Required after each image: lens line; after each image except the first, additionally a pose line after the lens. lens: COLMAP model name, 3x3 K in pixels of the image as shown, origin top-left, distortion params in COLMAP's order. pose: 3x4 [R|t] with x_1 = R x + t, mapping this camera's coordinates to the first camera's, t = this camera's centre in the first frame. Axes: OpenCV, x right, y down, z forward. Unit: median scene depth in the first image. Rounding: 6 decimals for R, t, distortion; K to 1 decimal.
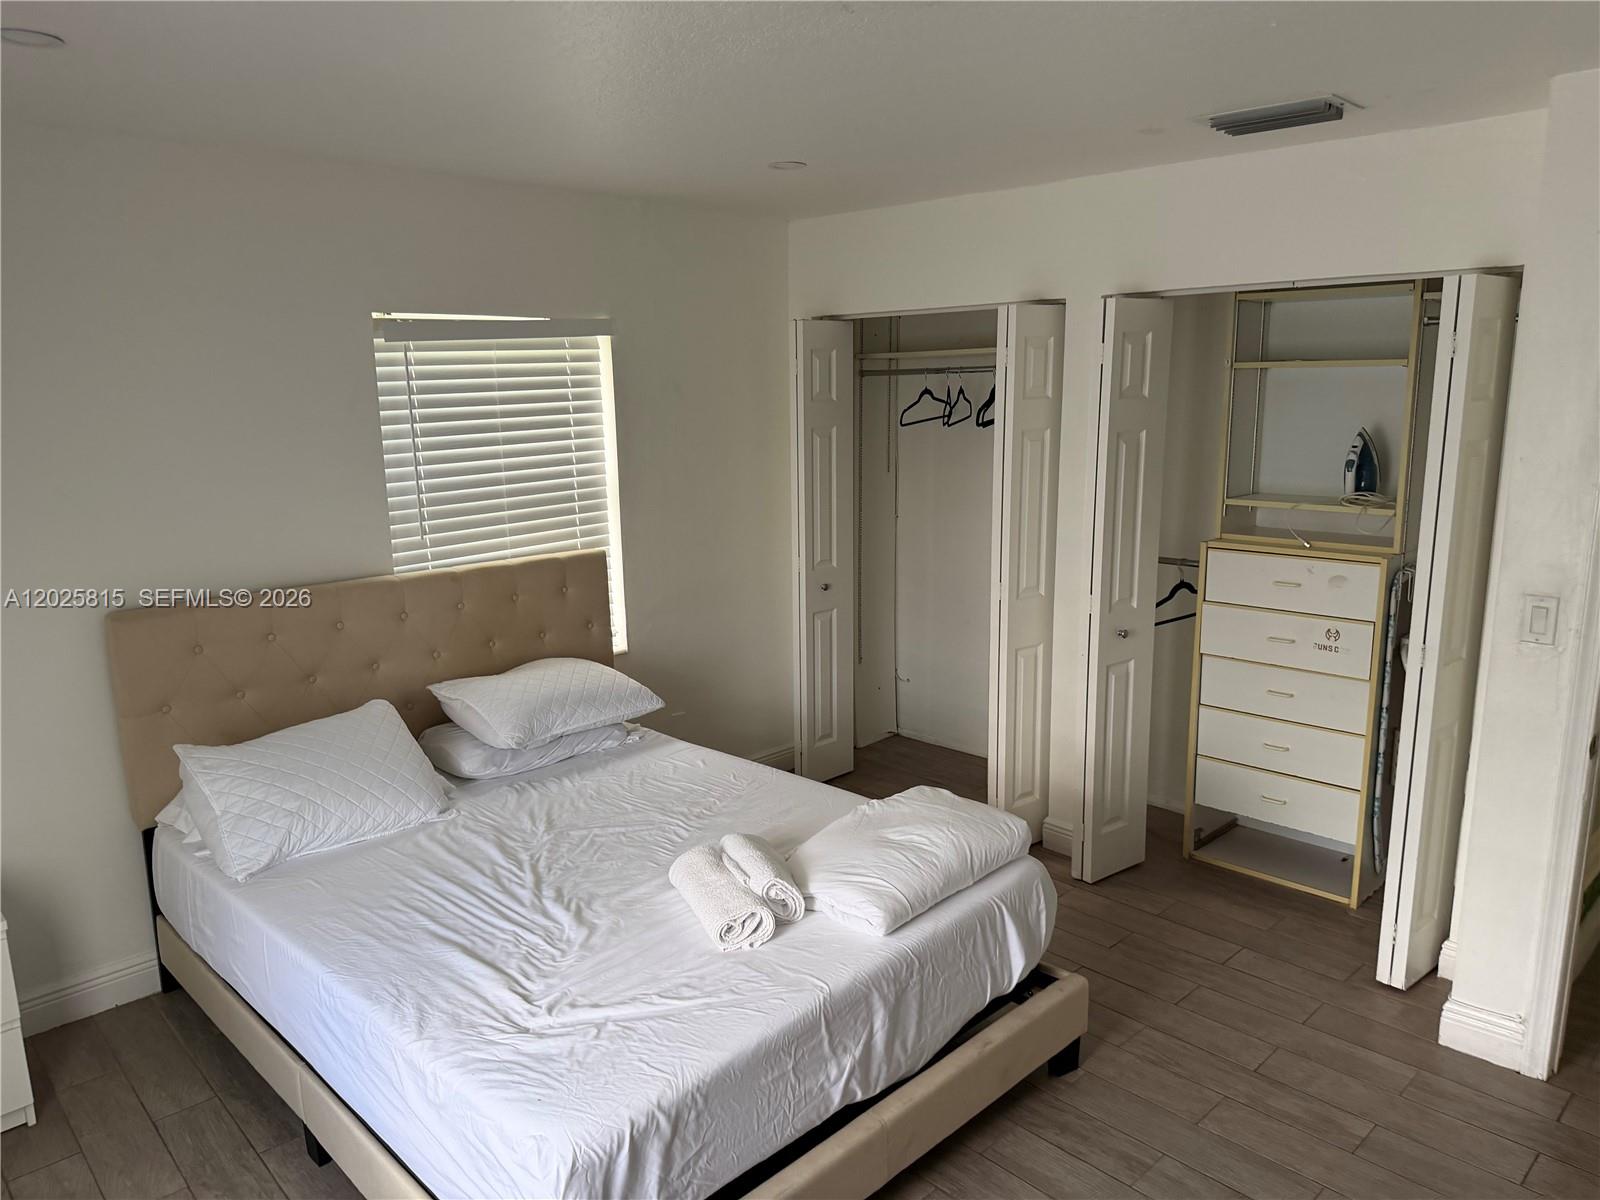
lens RADIAL K [[1138.6, 0, 805.6], [0, 1138.6, 608.3], [0, 0, 1]] dist [0.108667, -0.192312]
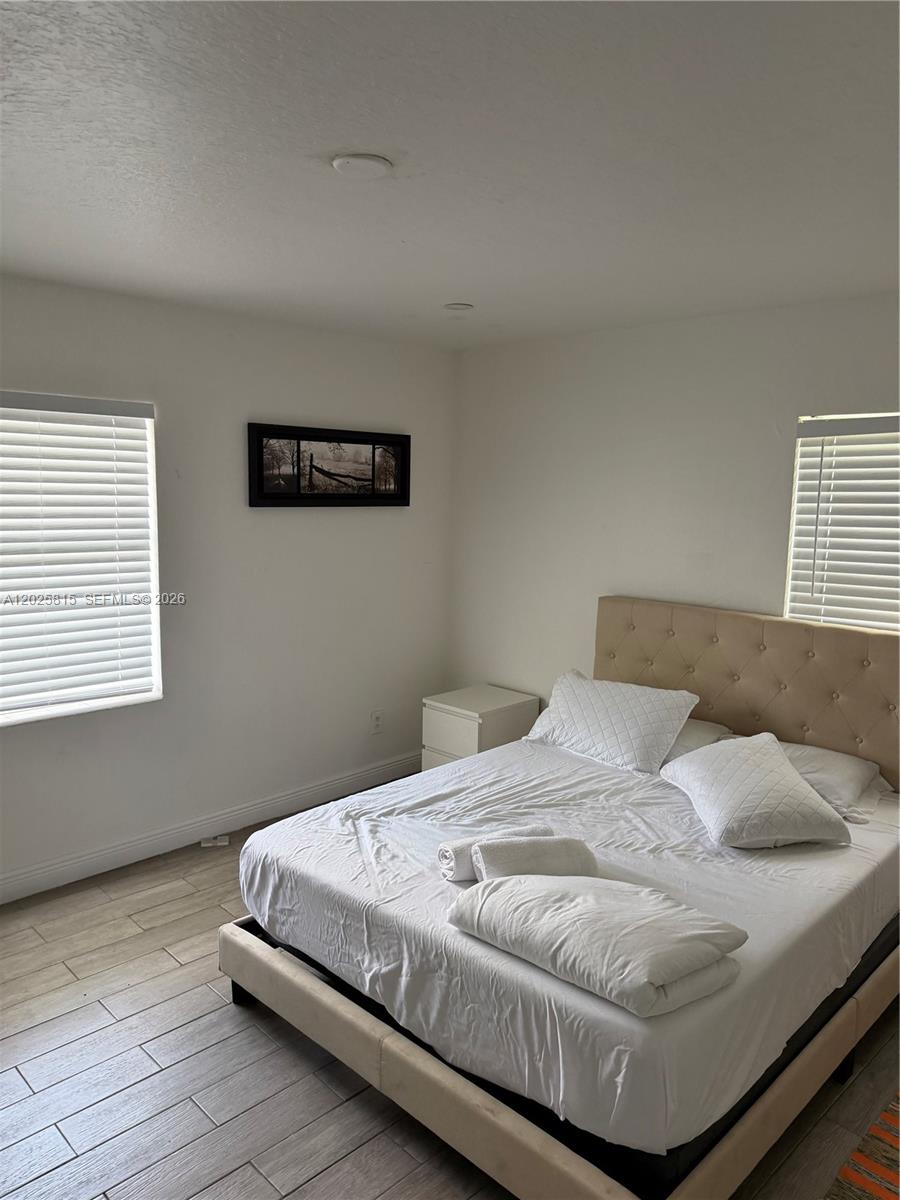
lens RADIAL K [[854.0, 0, 450.0], [0, 854.0, 600.0], [0, 0, 1]] dist [0.108667, -0.192312]
pose [[0.004119, 0.153434, -0.988150, 0.862659], [-0.223402, 0.963325, 0.148648, -0.158836], [0.974718, 0.220143, 0.038245, 0.869202]]
